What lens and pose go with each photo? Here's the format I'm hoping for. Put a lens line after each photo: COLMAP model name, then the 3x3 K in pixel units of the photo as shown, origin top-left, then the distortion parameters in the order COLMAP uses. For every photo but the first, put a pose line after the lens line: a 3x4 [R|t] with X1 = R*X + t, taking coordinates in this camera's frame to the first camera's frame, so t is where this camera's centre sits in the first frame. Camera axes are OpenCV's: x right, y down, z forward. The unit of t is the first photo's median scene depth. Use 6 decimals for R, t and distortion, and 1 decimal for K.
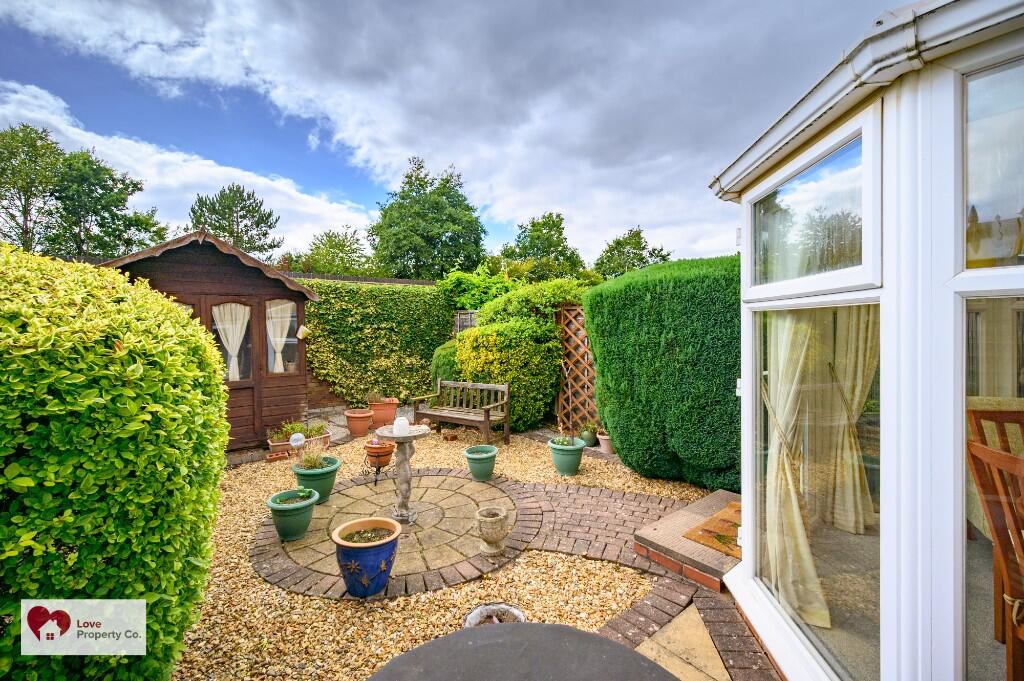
lens RADIAL K [[419.9, 0, 501.7], [0, 419.9, 346.8], [0, 0, 1]] dist [0.000251, 0.000044]
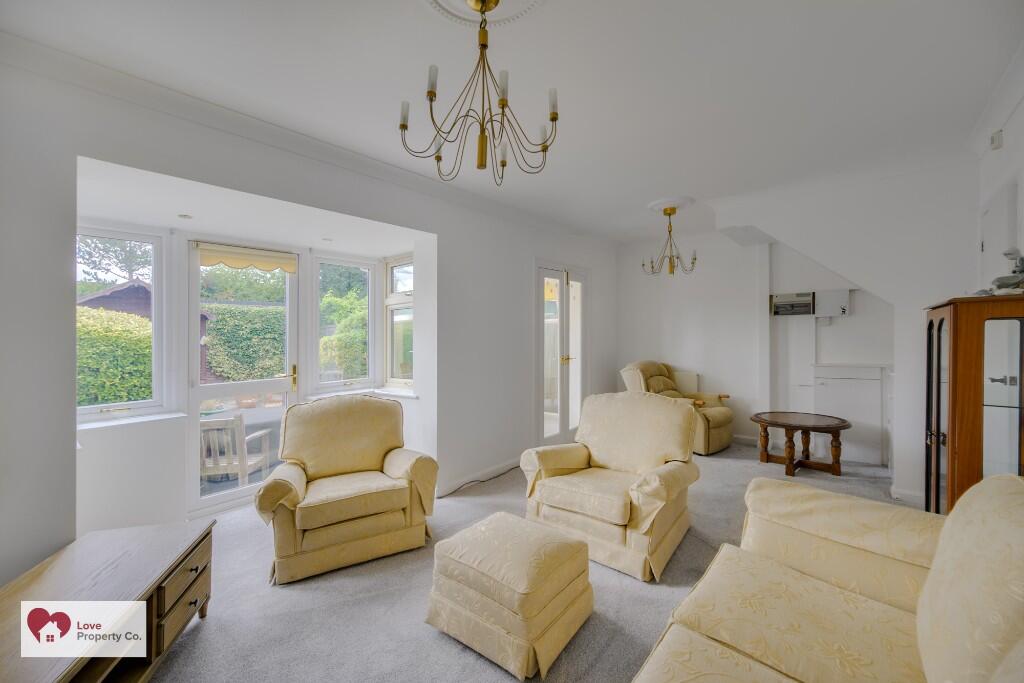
lens RADIAL K [[417.9, 0, 513.7], [0, 417.9, 336.3], [0, 0, 1]] dist [-0.001999, -0.000585]
pose [[0.979965, -0.013265, 0.198729, 0.258912], [0.023592, 0.998486, -0.049689, 0.040589], [-0.197769, 0.053382, 0.978794, -0.558494]]
